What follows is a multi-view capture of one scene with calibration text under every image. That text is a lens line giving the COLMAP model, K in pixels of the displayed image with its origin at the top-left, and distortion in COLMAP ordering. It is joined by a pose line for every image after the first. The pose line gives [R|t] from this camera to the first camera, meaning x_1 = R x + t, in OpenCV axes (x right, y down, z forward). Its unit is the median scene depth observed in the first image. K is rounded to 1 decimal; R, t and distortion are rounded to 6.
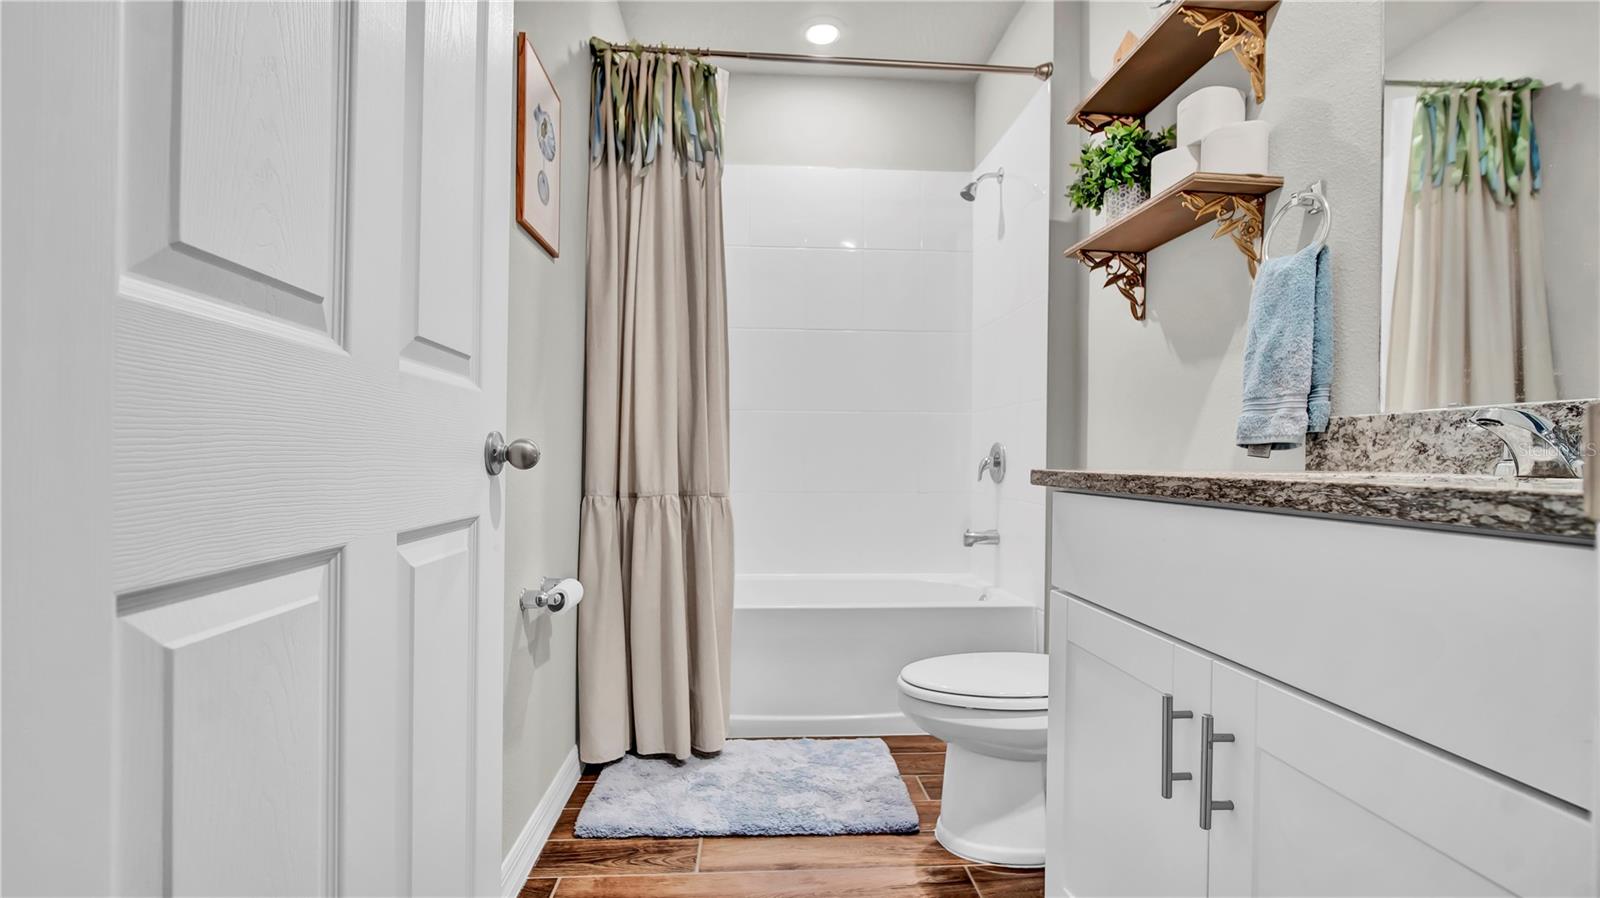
lens RADIAL K [[692.2, 0, 802.6], [0, 692.2, 454.8], [0, 0, 1]] dist [-0.020672, 0.005261]
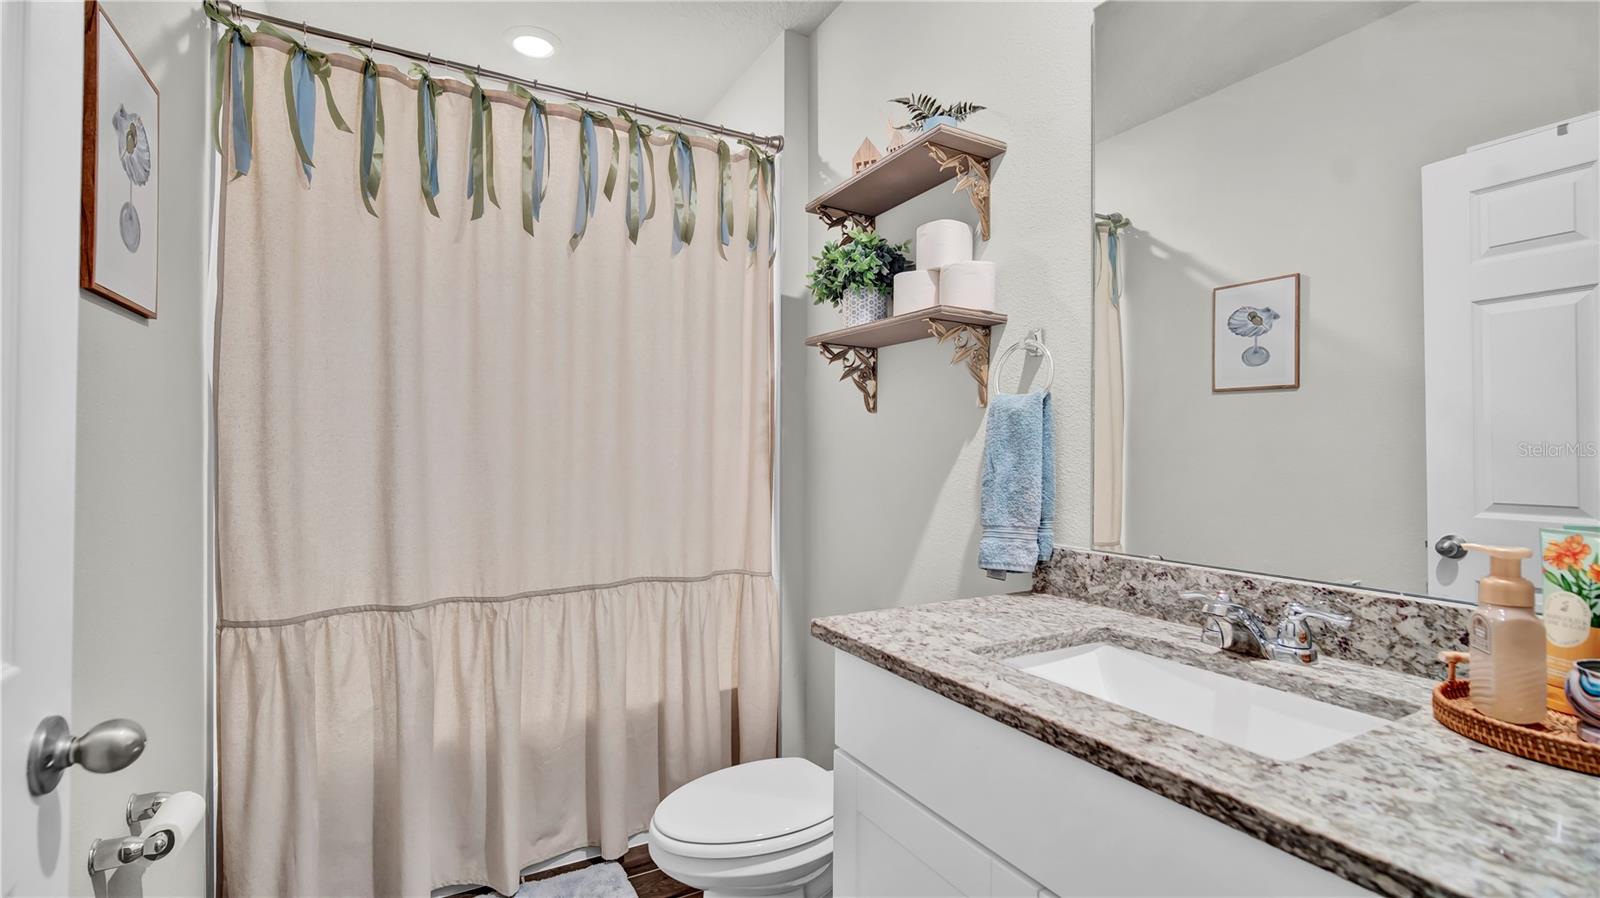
lens RADIAL K [[692.2, 0, 802.6], [0, 692.2, 454.8], [0, 0, 1]] dist [-0.020672, 0.005261]
pose [[0.905323, -0.003594, 0.424708, -0.068648], [0.005125, 0.999984, -0.002463, -0.171288], [-0.424692, 0.004407, 0.905327, 0.124922]]
